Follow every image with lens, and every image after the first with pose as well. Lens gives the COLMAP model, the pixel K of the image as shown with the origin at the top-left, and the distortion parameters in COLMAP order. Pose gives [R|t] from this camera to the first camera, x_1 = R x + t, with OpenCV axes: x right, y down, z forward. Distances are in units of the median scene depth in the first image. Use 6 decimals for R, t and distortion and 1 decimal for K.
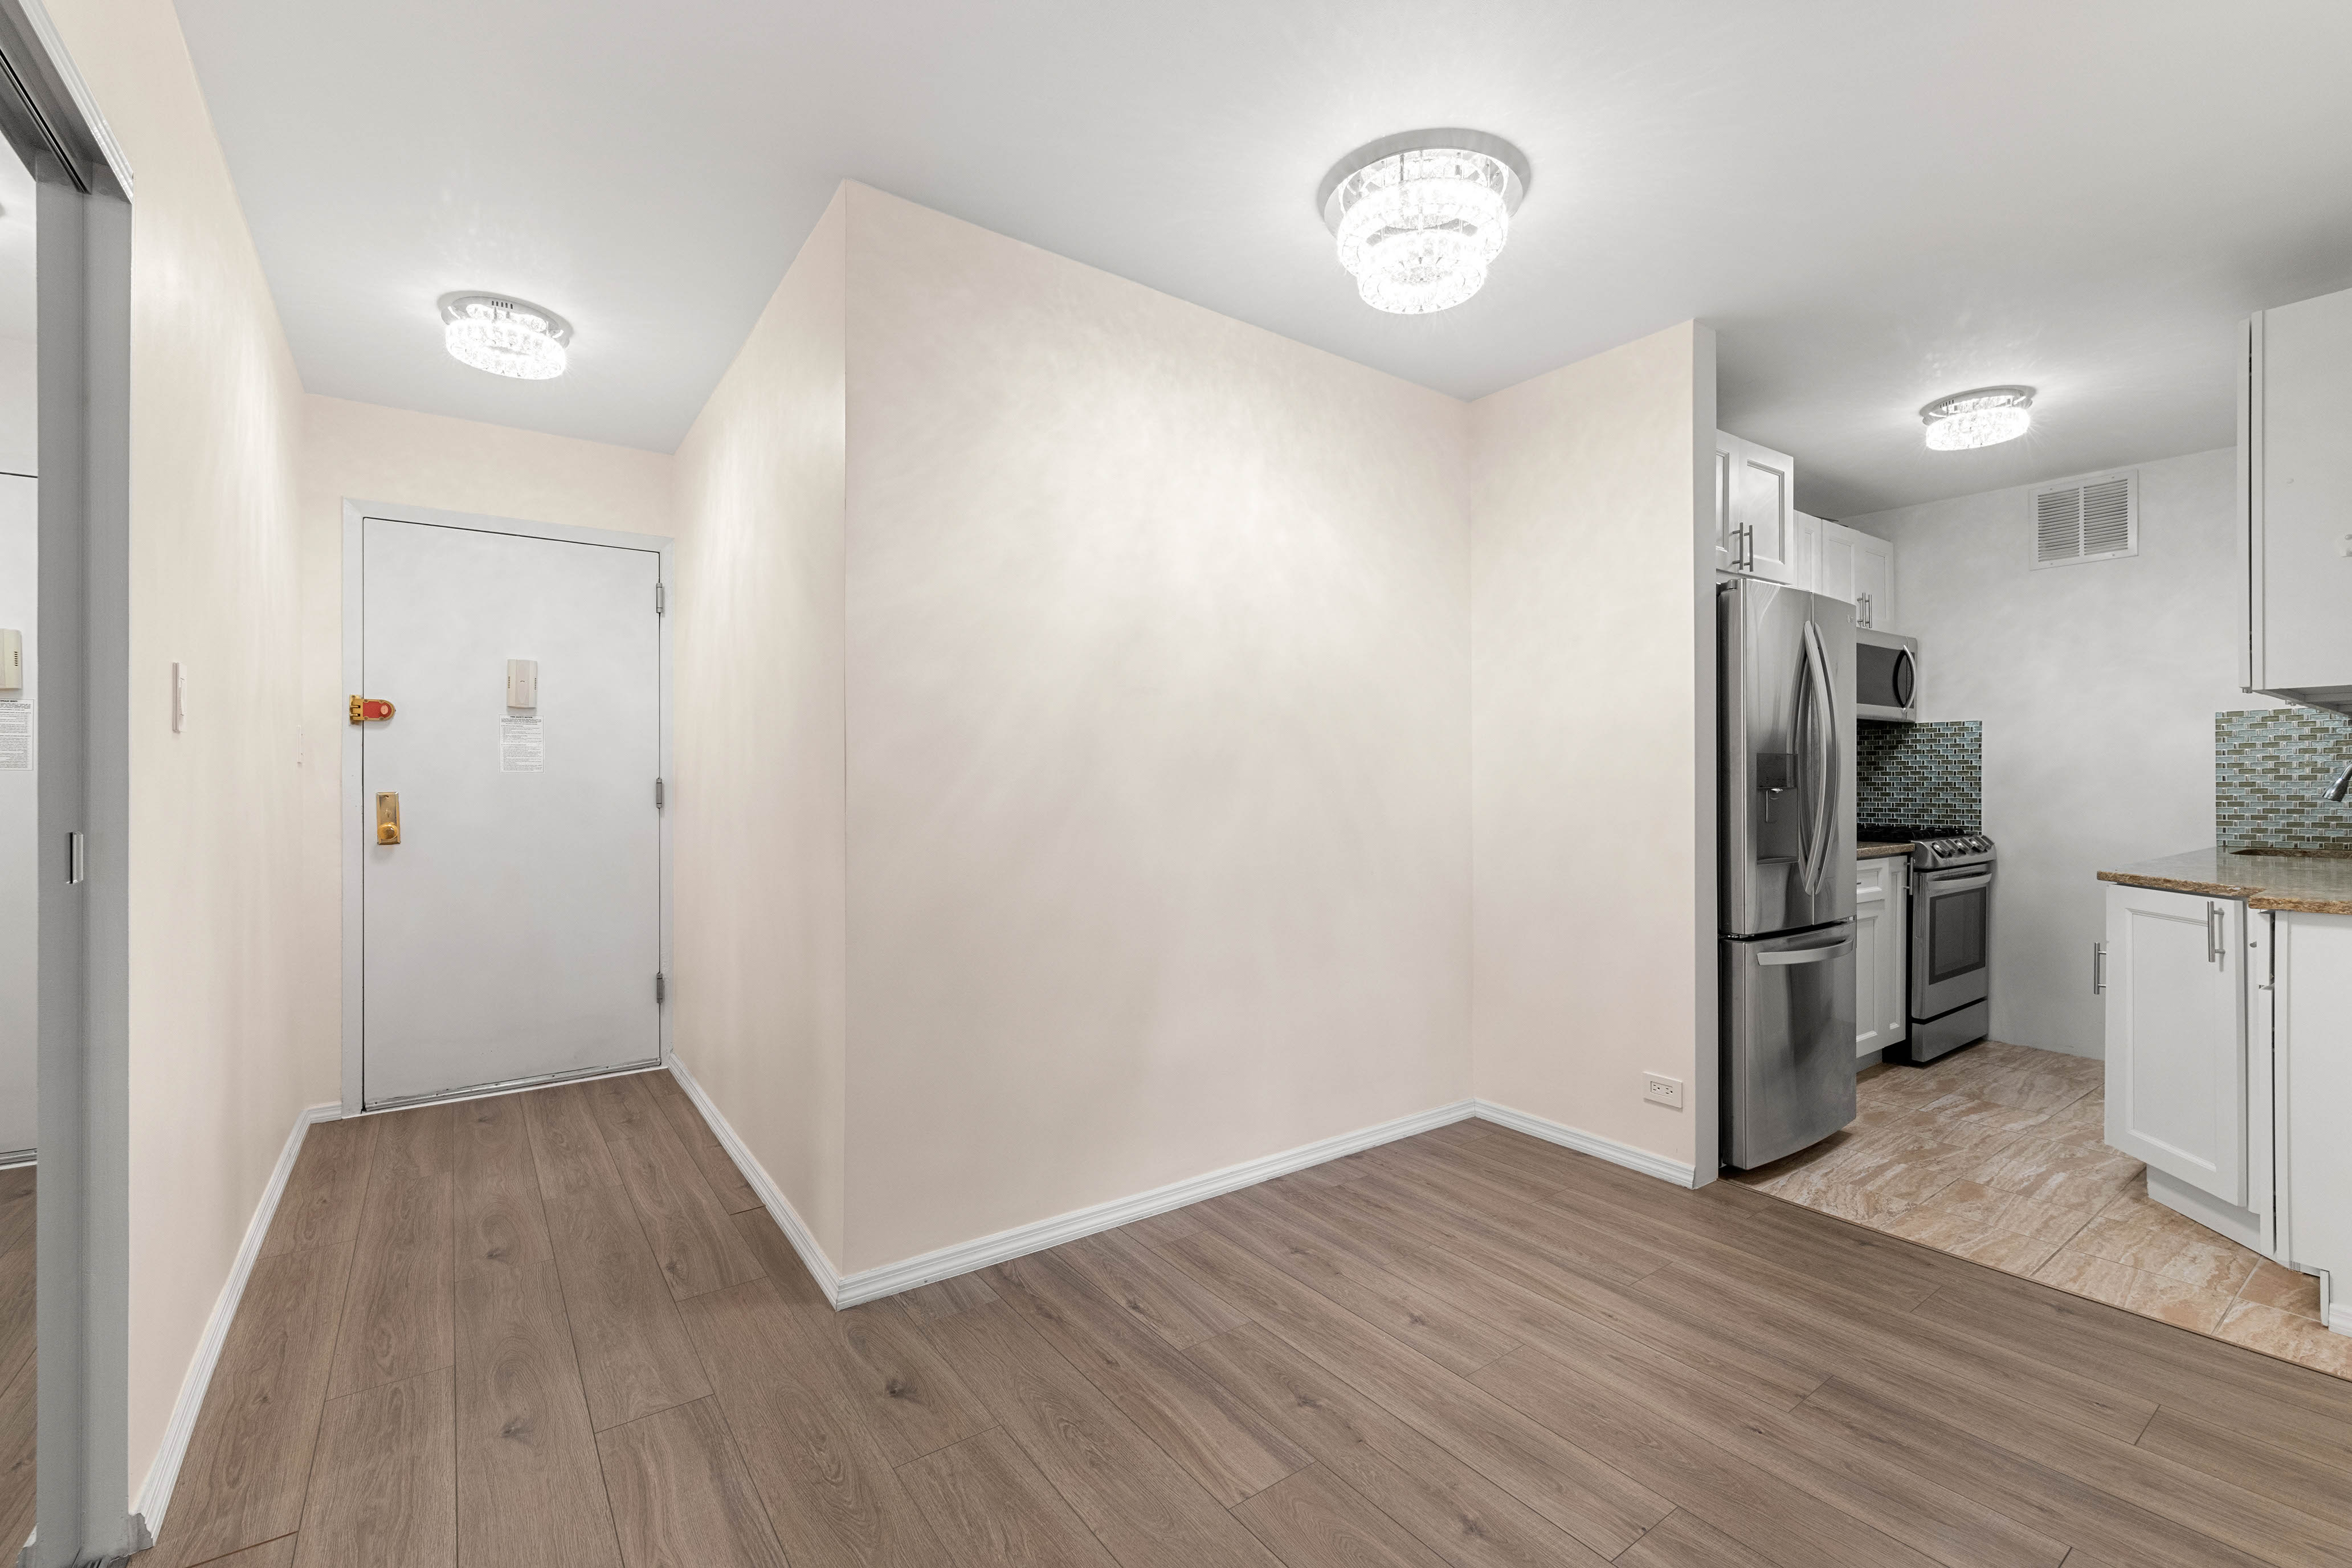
lens RADIAL K [[996.9, 0, 1188.2], [0, 996.9, 777.9], [0, 0, 1]] dist [0.001146, -0.000454]
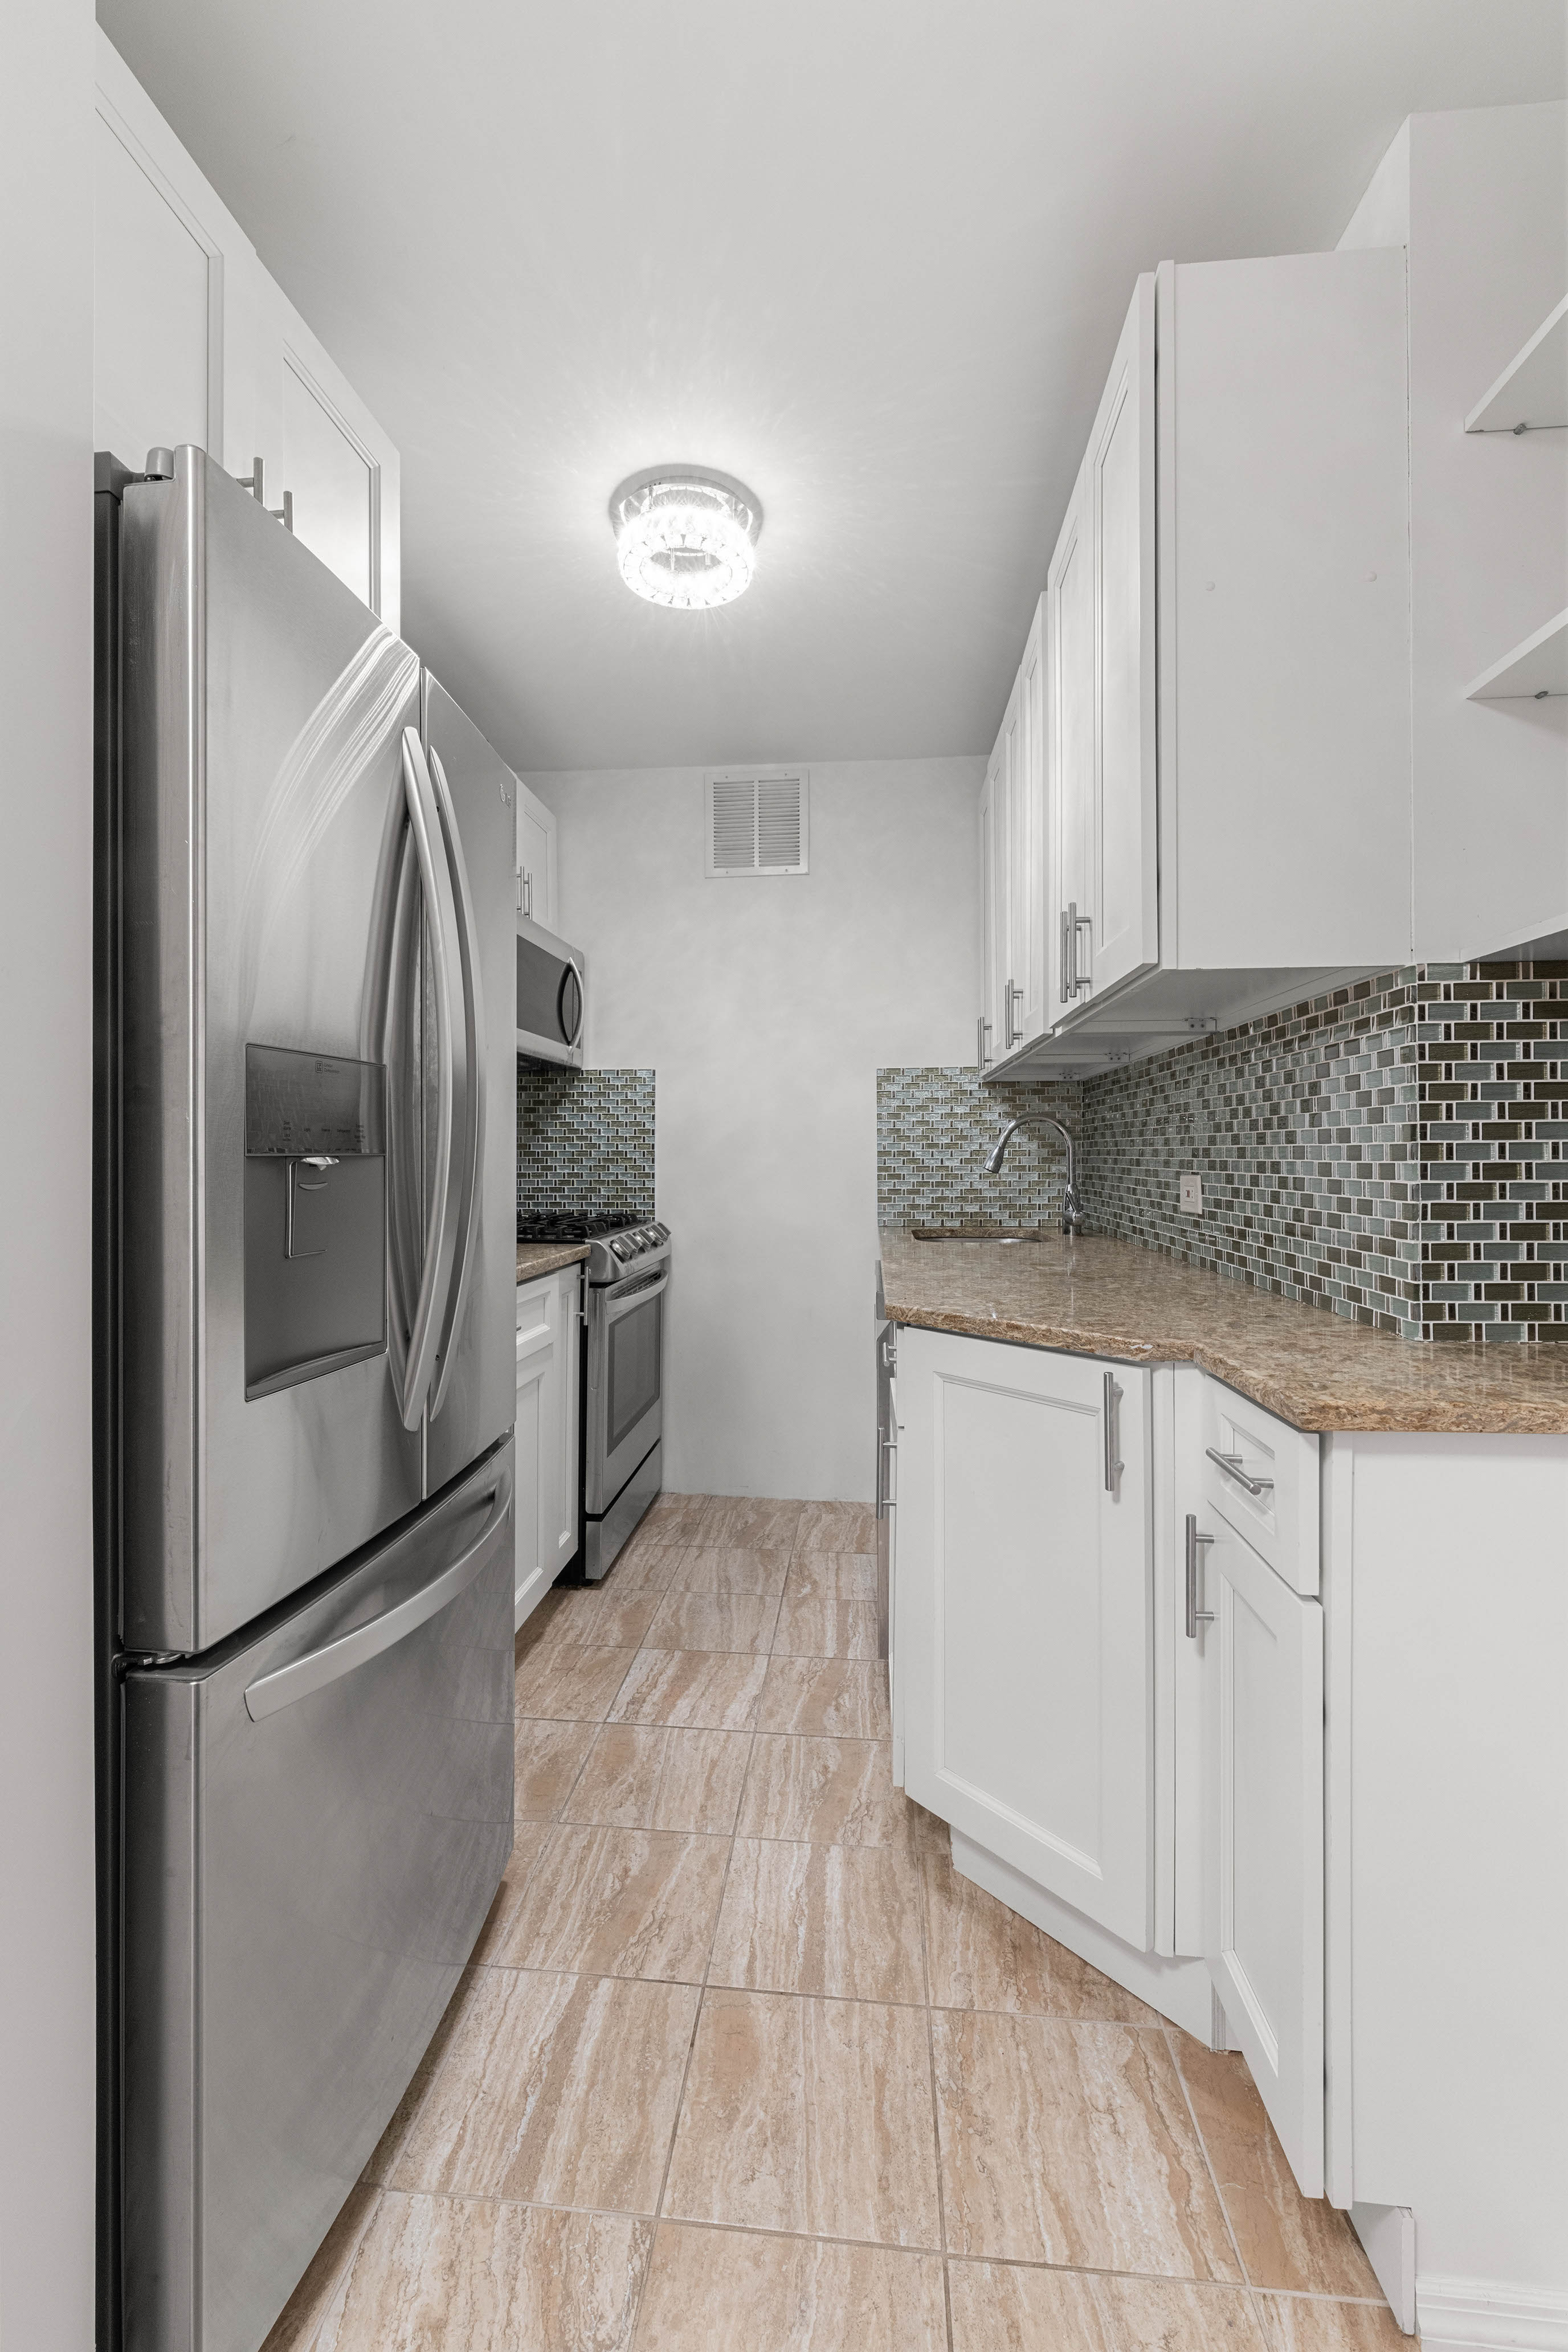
lens RADIAL K [[996.9, 0, 788.9], [0, 996.9, 1157.0], [0, 0, 1]] dist [0.001146, -0.000454]
pose [[0.648261, 0.000007, 0.761418, 0.322956], [-0.003804, 0.999988, 0.003230, 0.006630], [-0.761409, -0.004990, 0.648253, 0.488338]]
